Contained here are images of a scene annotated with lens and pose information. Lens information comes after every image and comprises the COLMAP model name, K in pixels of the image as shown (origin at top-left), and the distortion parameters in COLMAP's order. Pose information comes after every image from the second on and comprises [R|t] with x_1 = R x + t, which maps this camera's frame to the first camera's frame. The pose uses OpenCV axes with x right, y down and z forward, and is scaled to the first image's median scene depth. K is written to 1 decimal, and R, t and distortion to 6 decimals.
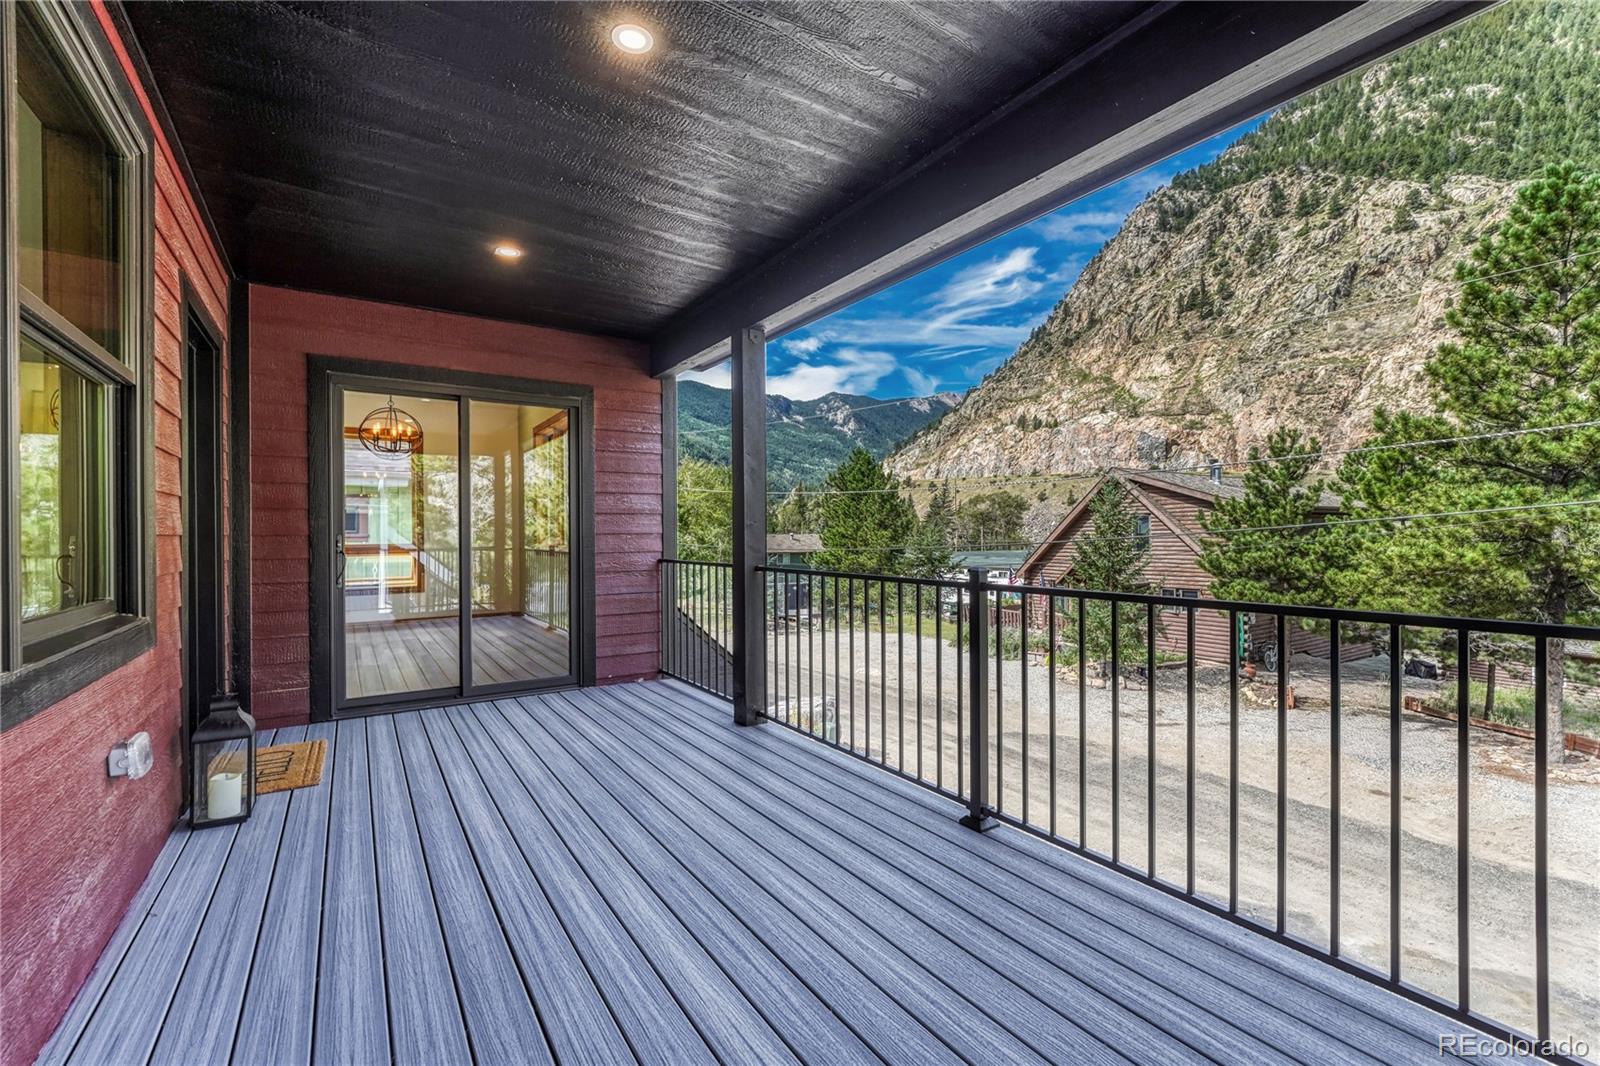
lens RADIAL K [[688.7, 0, 802.0], [0, 688.7, 534.1], [0, 0, 1]] dist [0.000053, 0.000002]
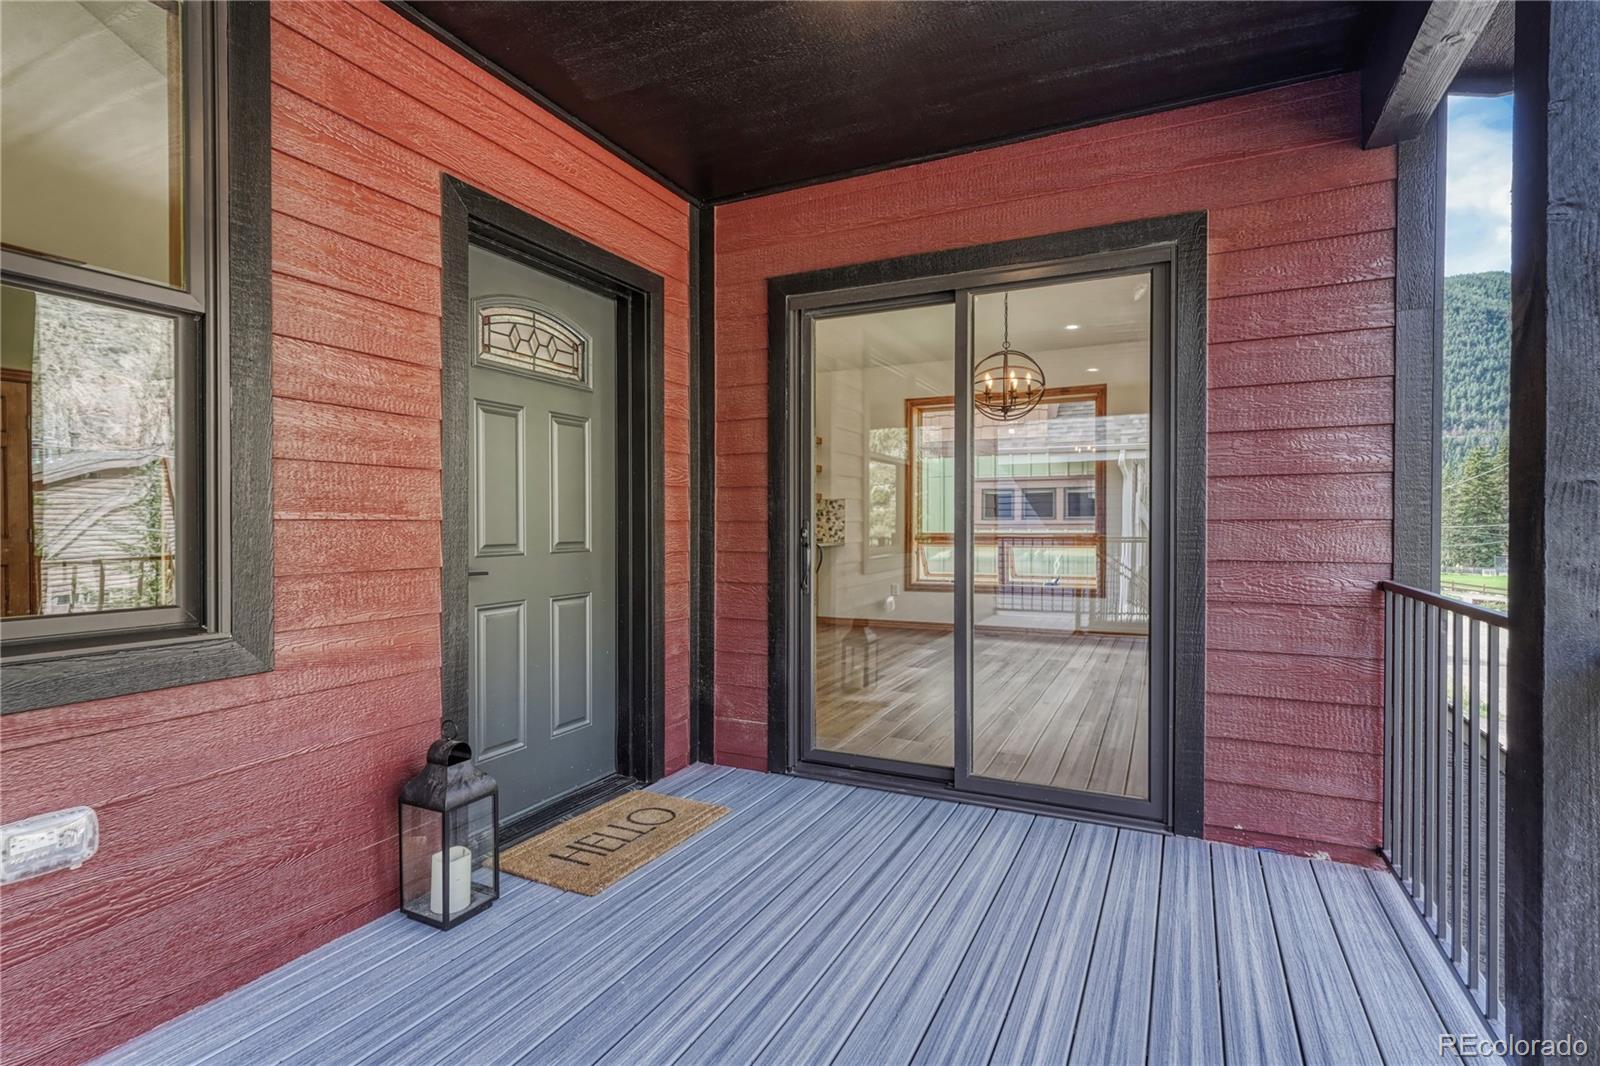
lens RADIAL K [[754.9, 0, 799.8], [0, 754.9, 533.0], [0, 0, 1]] dist [-0.001572, 0.000272]
pose [[0.498347, 0.018035, -0.866790, 0.012060], [-0.005158, 0.999828, 0.017838, 0.000306], [0.866963, -0.004419, 0.498354, 0.491962]]
